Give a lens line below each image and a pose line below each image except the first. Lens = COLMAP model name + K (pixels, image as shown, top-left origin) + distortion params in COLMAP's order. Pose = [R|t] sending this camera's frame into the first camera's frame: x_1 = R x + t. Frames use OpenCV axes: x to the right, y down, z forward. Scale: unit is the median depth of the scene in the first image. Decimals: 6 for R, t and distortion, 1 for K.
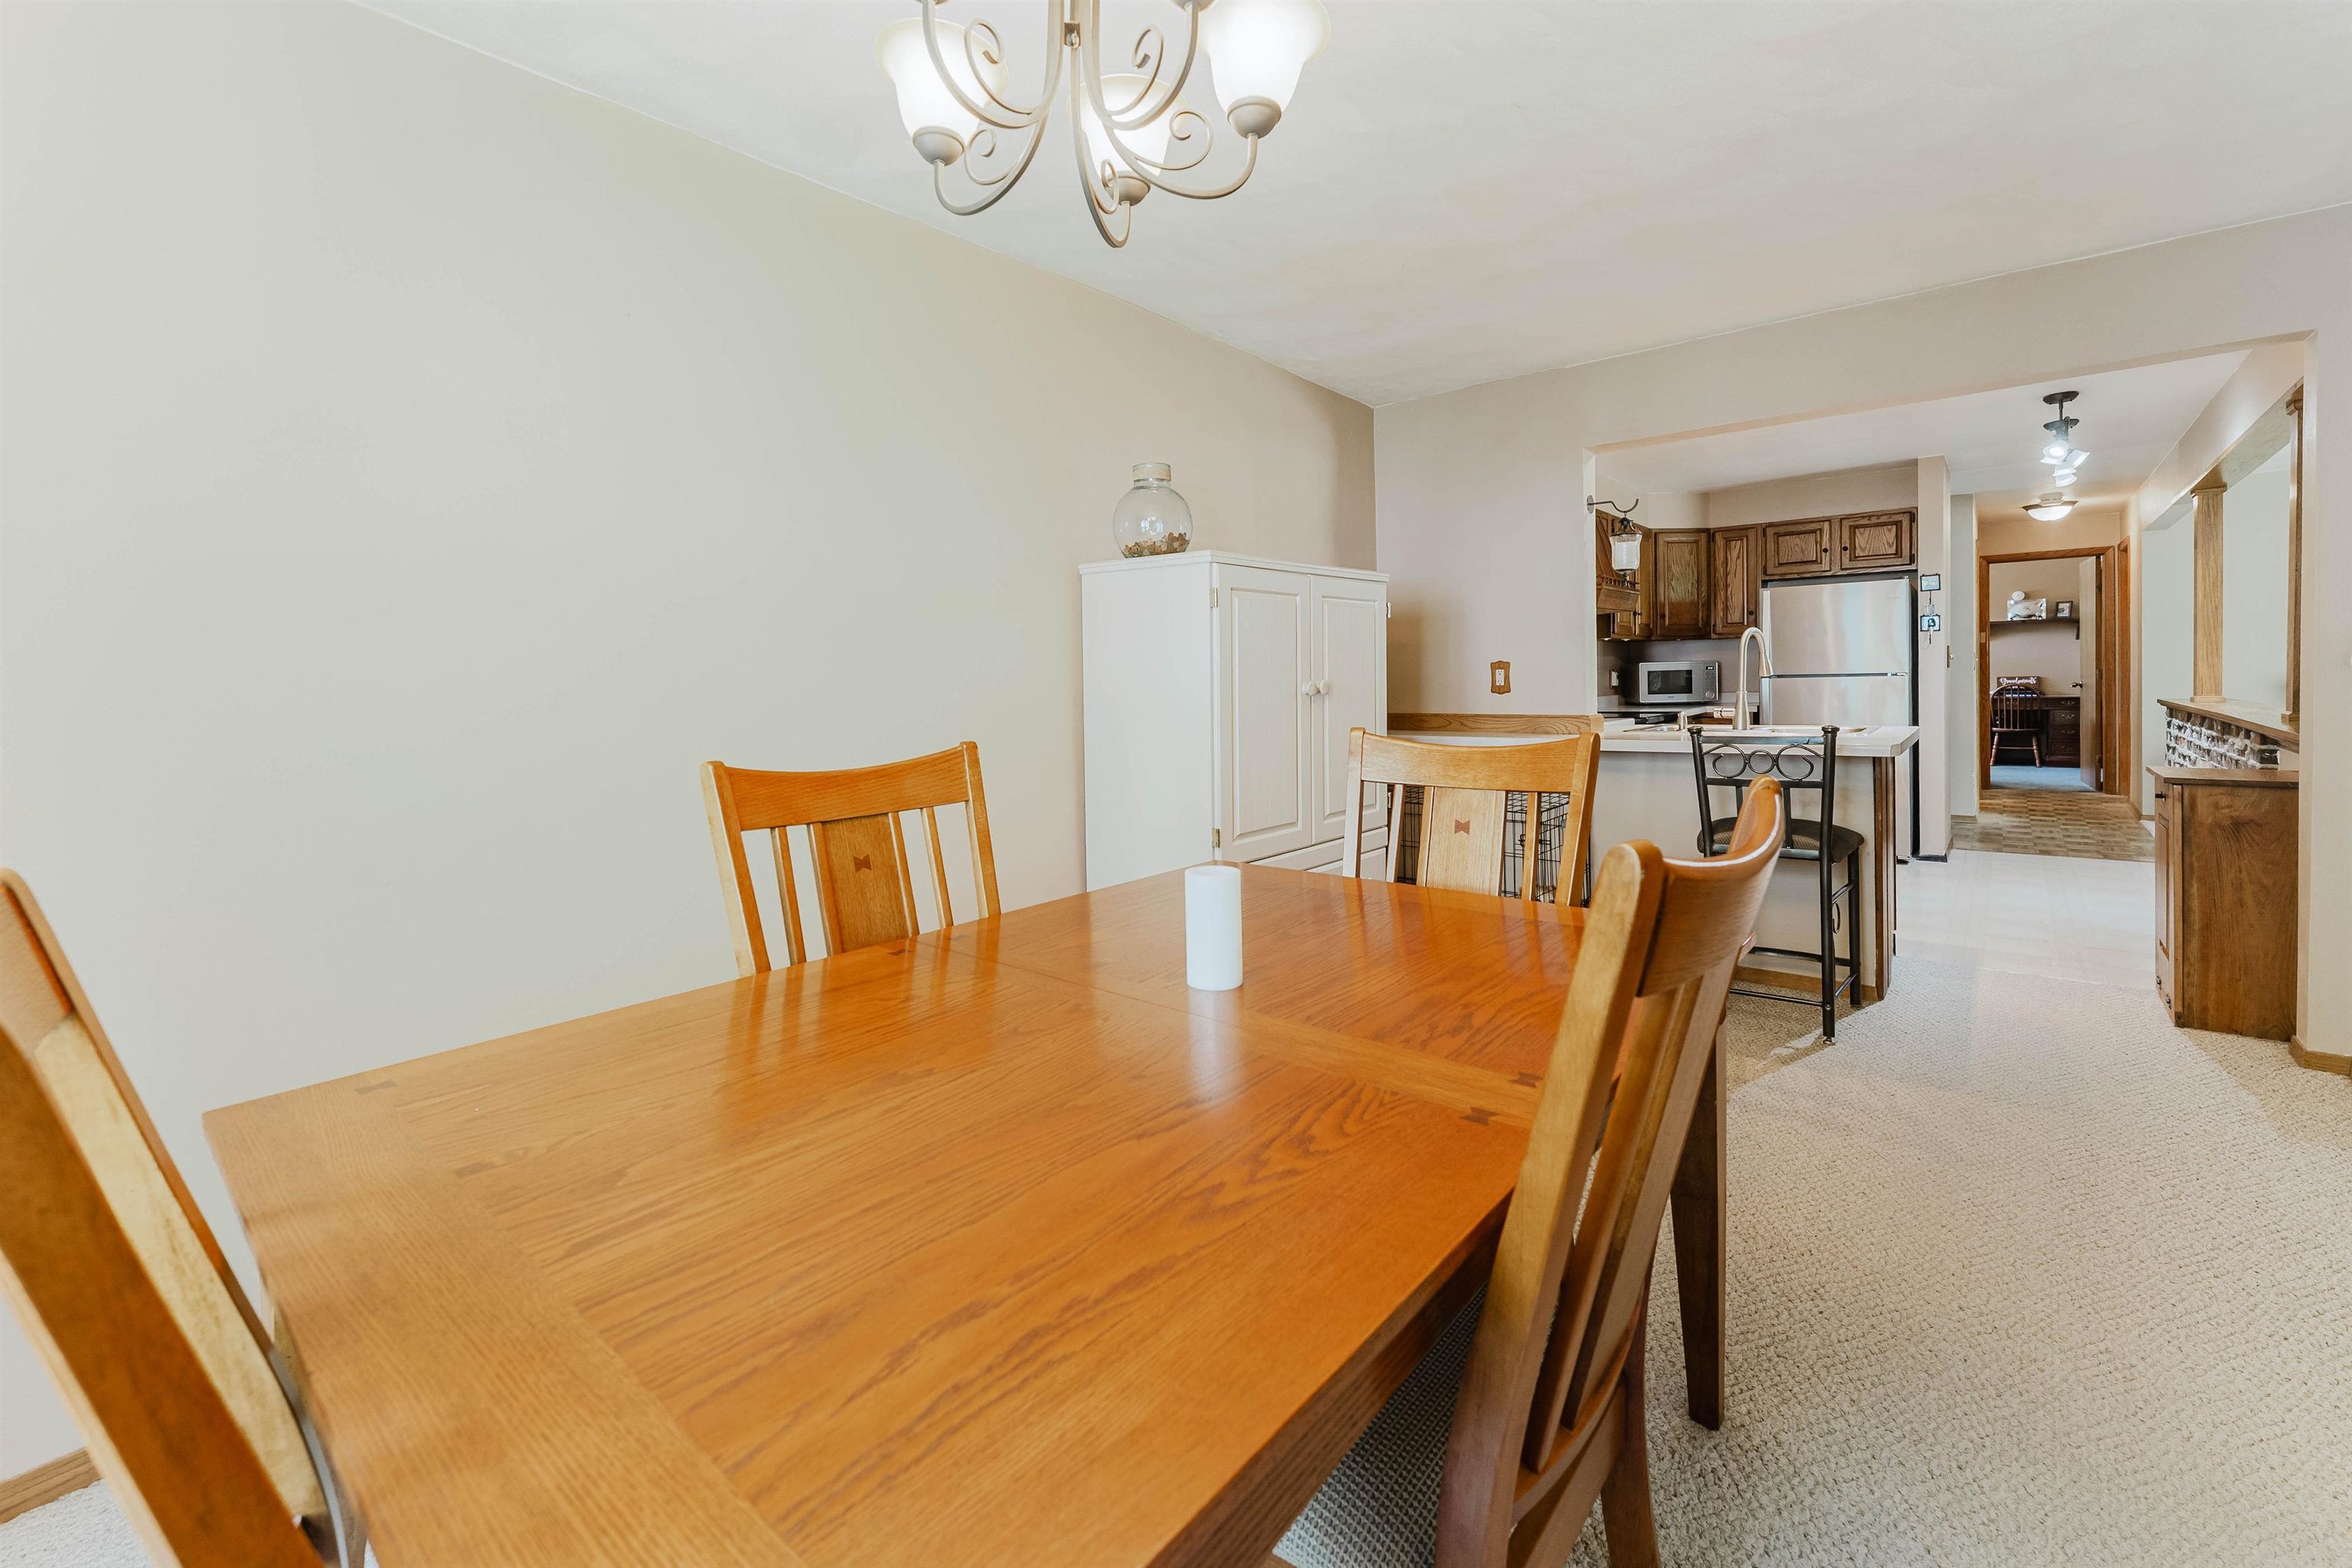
lens RADIAL K [[1007.2, 0, 1194.7], [0, 1007.2, 723.7], [0, 0, 1]] dist [-0.002779, -0.001032]
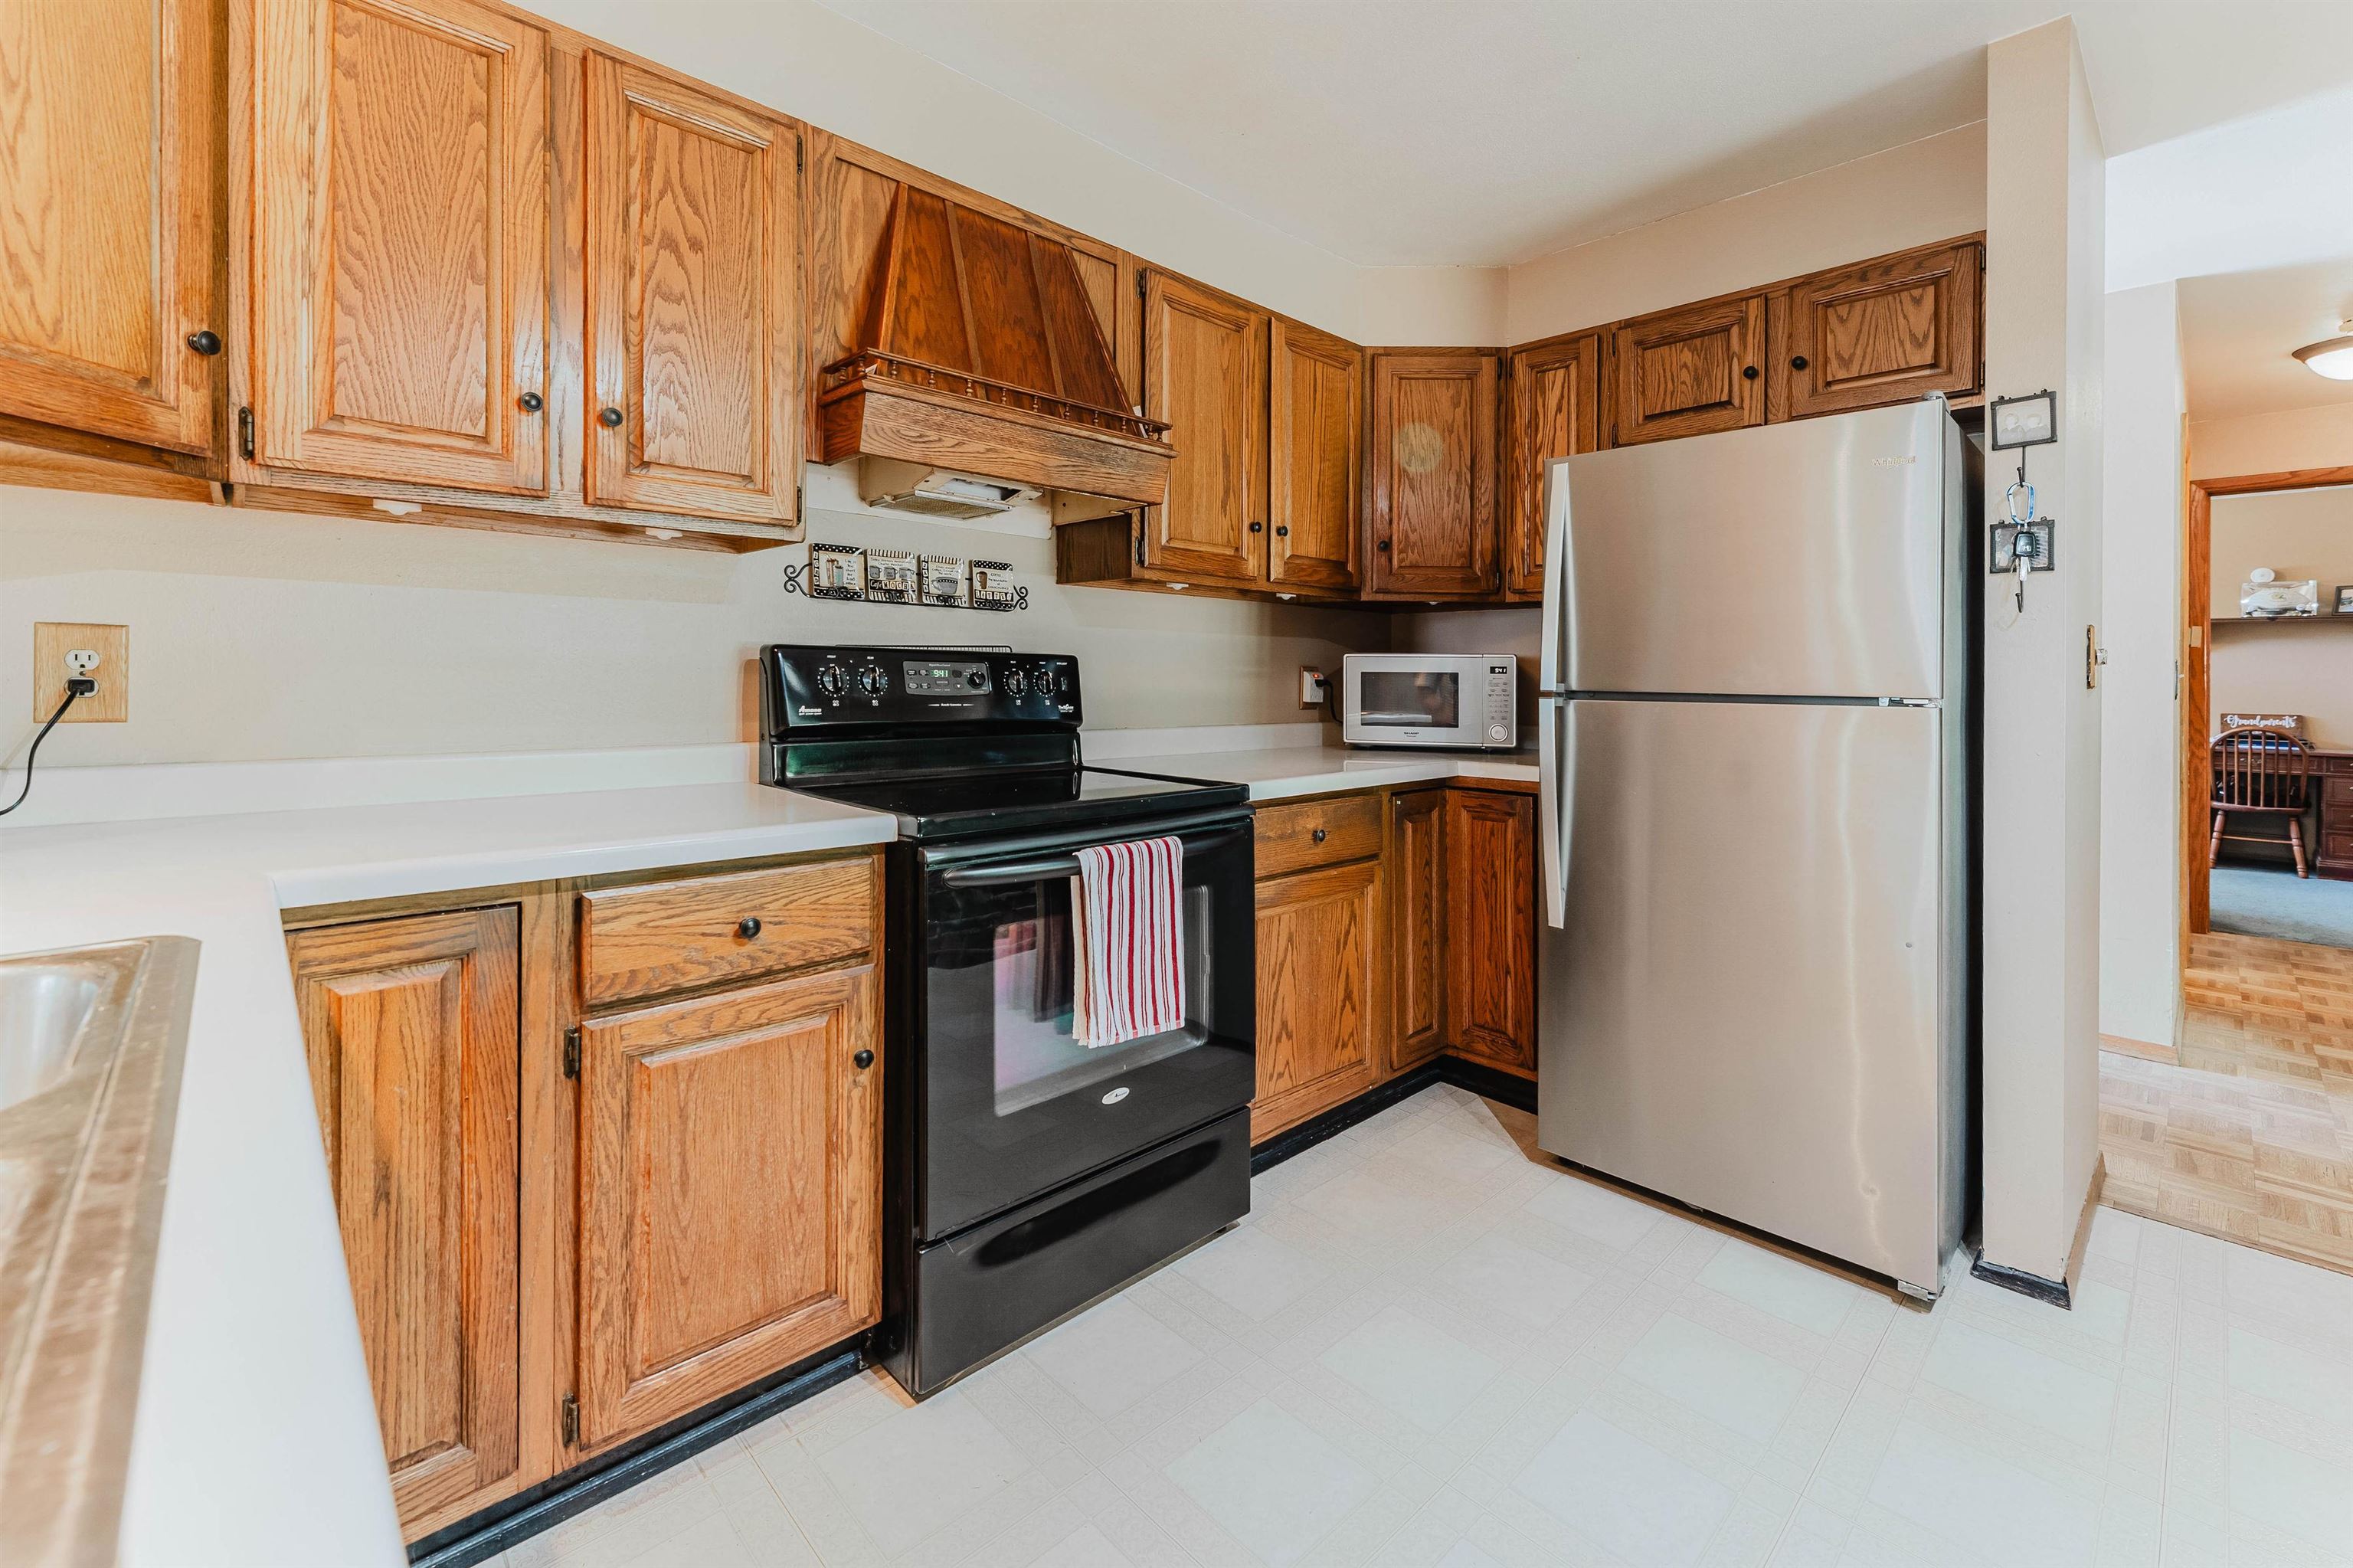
lens RADIAL K [[1007.7, 0, 1219.2], [0, 1007.7, 680.1], [0, 0, 1]] dist [-0.002779, -0.001032]
pose [[0.993681, 0.037932, -0.105639, 0.432791], [-0.042170, 0.998381, -0.038174, -0.029333], [0.104020, 0.042387, 0.993672, 0.553945]]
